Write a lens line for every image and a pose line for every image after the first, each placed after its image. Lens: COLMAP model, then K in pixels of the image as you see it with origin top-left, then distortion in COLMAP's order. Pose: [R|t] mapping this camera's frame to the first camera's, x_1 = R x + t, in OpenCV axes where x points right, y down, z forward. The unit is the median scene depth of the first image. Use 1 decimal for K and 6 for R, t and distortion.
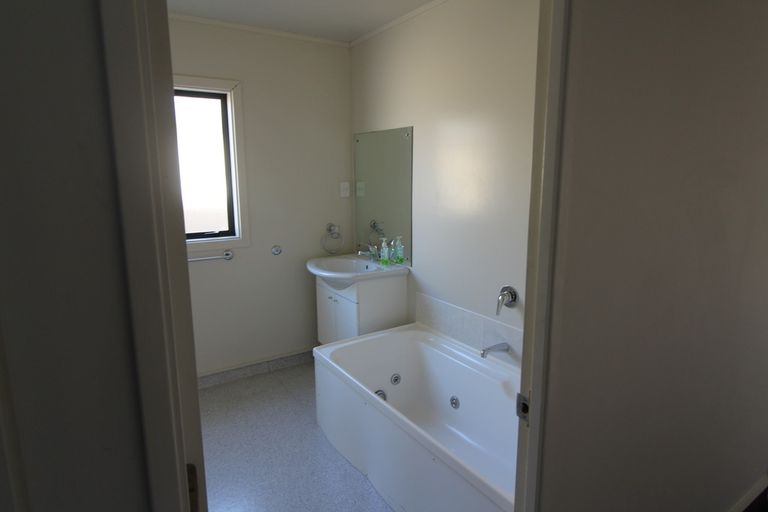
lens RADIAL K [[443.6, 0, 384.0], [0, 443.6, 256.0], [0, 0, 1]] dist [-0.000122, -0.000300]
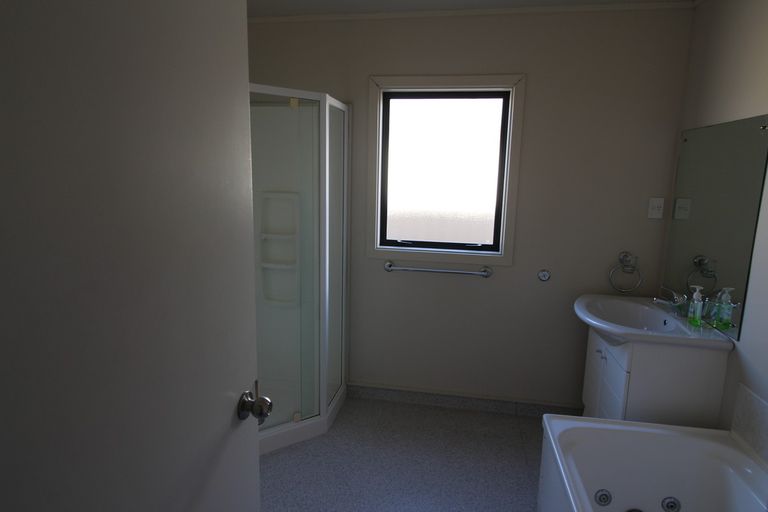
lens RADIAL K [[451.3, 0, 384.4], [0, 451.3, 251.0], [0, 0, 1]] dist [0.016106, -0.016424]
pose [[0.725062, 0.135856, -0.675151, 0.107806], [-0.149309, 0.988042, 0.038470, -0.047871], [0.672303, 0.072913, 0.736676, 0.184672]]
